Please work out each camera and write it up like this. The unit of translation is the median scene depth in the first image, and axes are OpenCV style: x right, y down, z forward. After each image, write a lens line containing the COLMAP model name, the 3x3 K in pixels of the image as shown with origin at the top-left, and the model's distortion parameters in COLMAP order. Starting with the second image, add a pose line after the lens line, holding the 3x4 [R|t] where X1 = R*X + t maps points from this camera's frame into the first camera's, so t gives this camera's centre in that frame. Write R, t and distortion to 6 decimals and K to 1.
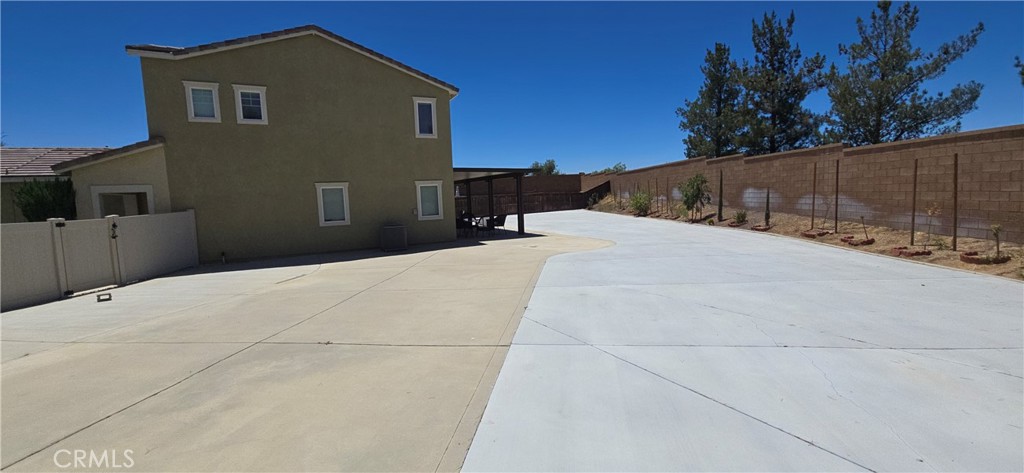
lens RADIAL K [[416.7, 0, 513.3], [0, 416.7, 234.3], [0, 0, 1]] dist [0.016229, -0.009999]
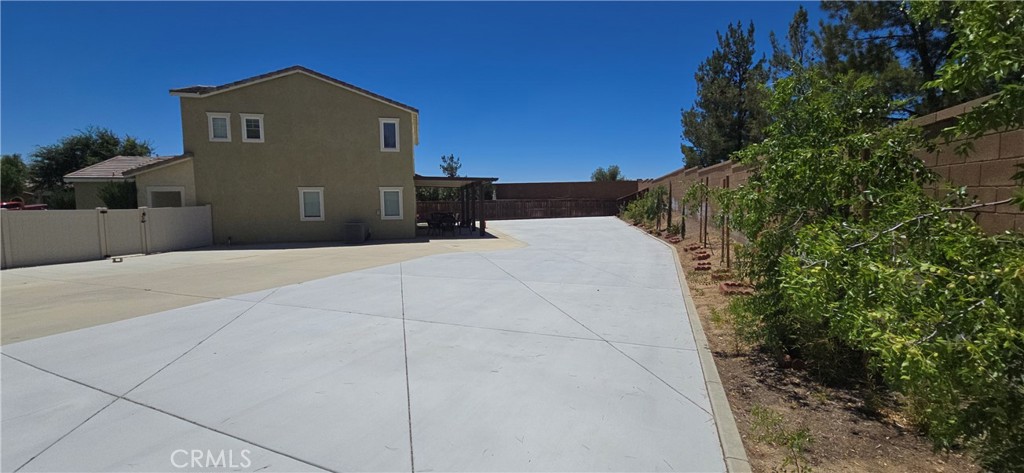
lens RADIAL K [[416.7, 0, 513.3], [0, 416.7, 234.3], [0, 0, 1]] dist [0.016229, -0.009999]
pose [[0.969470, 0.049340, -0.240196, 0.476922], [-0.050984, 0.998699, -0.000633, -0.010229], [0.239852, 0.012860, 0.970724, -0.088583]]
